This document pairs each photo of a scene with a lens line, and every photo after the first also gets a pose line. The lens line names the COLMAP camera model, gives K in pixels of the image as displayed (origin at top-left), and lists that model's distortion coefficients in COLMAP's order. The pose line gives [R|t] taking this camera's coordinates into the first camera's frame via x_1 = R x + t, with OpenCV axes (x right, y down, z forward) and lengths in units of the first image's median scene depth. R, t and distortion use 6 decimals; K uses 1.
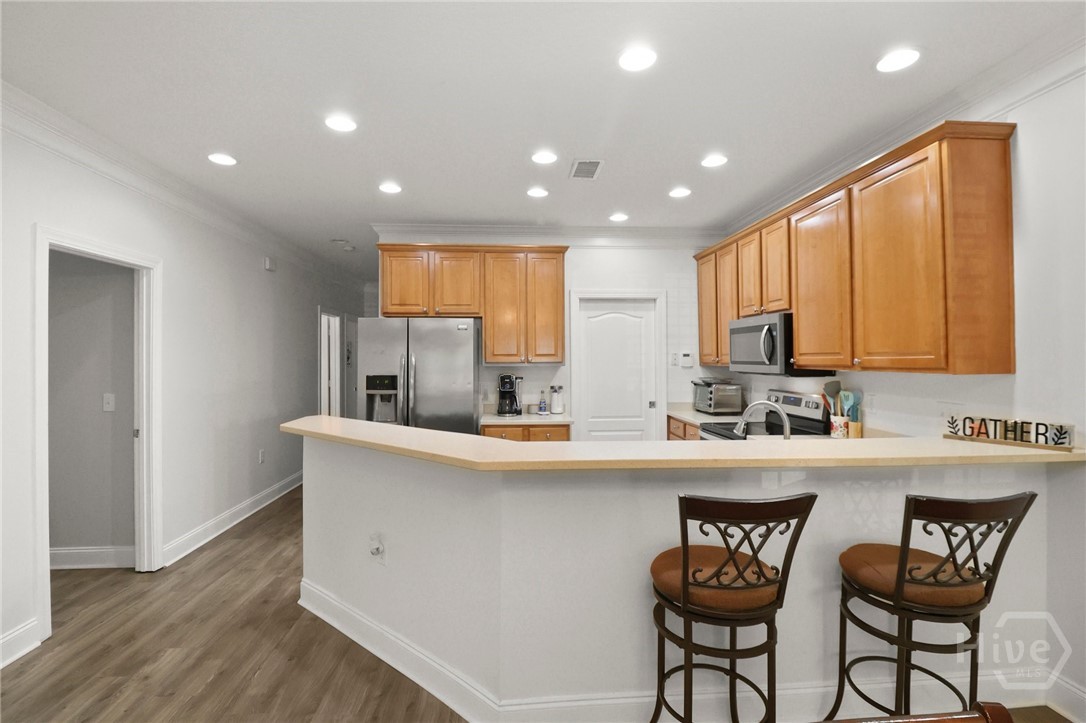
lens RADIAL K [[506.9, 0, 545.9], [0, 506.9, 354.6], [0, 0, 1]] dist [-0.014081, -0.003933]
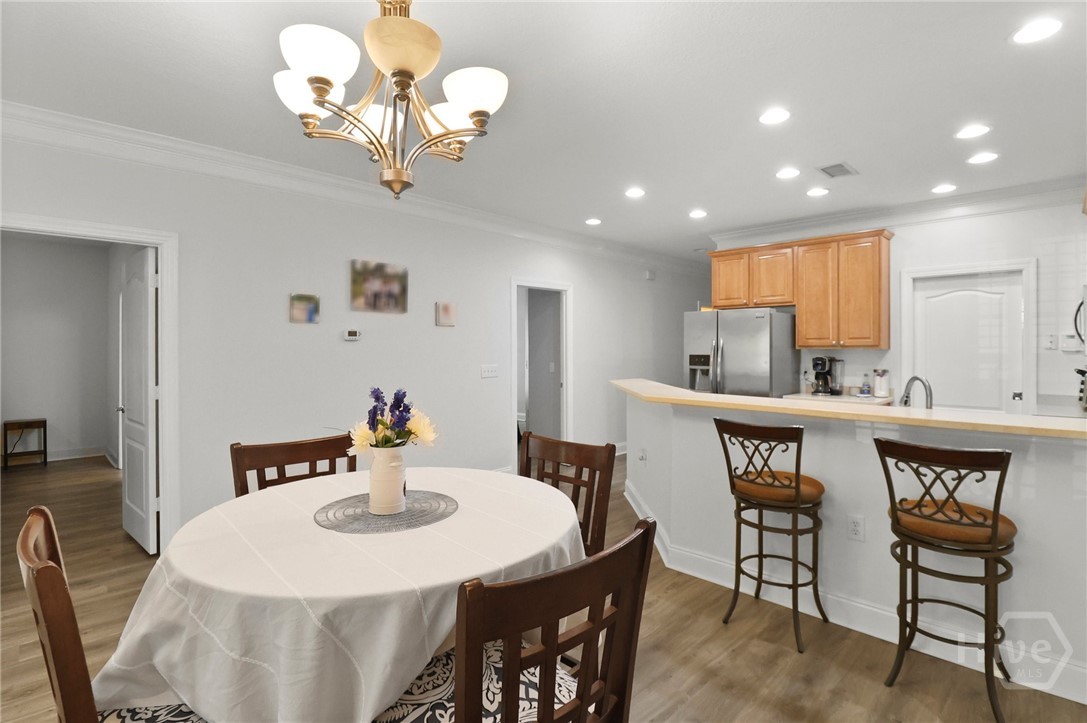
lens RADIAL K [[507.4, 0, 544.3], [0, 507.4, 350.6], [0, 0, 1]] dist [-0.014081, -0.003933]
pose [[0.661496, 0.005110, -0.749932, 0.392598], [0.003722, 0.999942, 0.010096, 0.014937], [0.749940, -0.009470, 0.661438, -0.176457]]
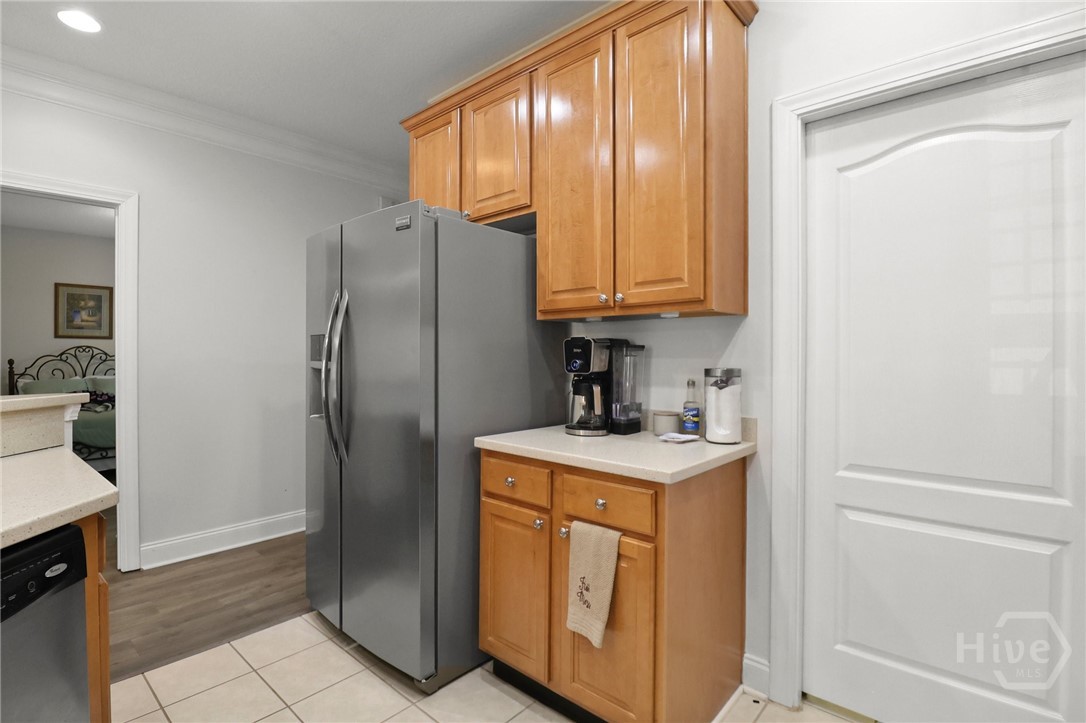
lens RADIAL K [[506.9, 0, 534.2], [0, 506.9, 360.6], [0, 0, 1]] dist [-0.014081, -0.003933]
pose [[0.688659, 0.008662, -0.725034, 0.235941], [0.000832, 0.999919, 0.012736, 0.061840], [0.725085, -0.009374, 0.688595, 0.780383]]
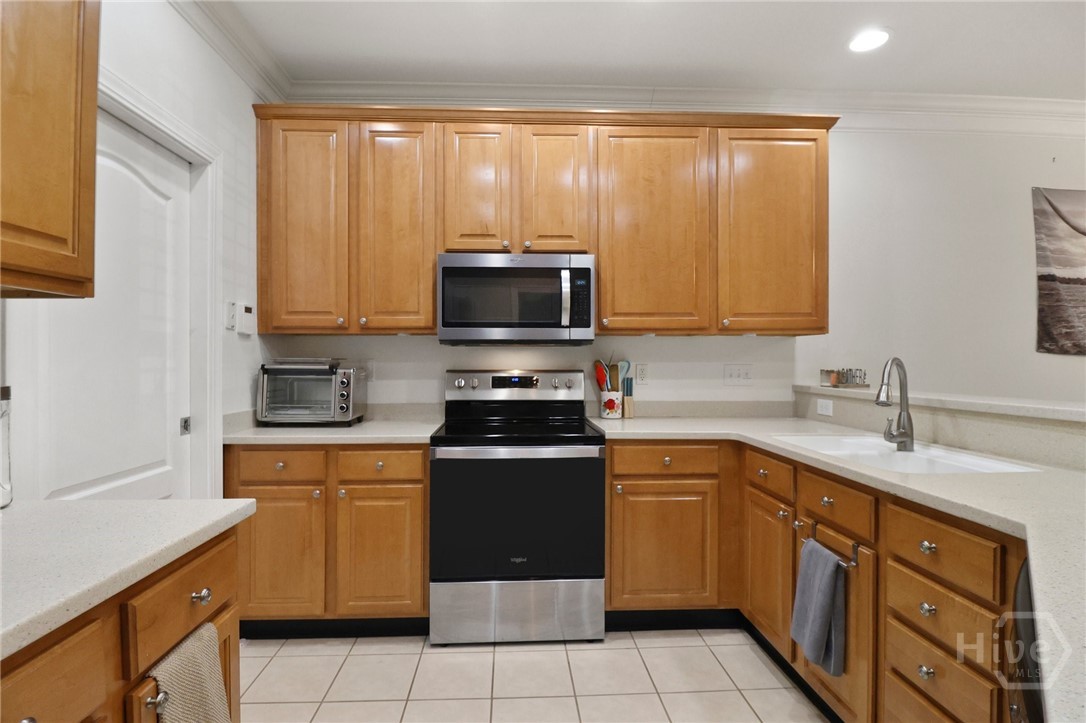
lens RADIAL K [[506.9, 0, 522.8], [0, 506.9, 357.7], [0, 0, 1]] dist [-0.014081, -0.003933]
pose [[0.049306, 0.011470, 0.998718, -0.216580], [-0.004785, 0.999925, -0.011247, 0.061378], [-0.998772, -0.004225, 0.049357, 0.903185]]
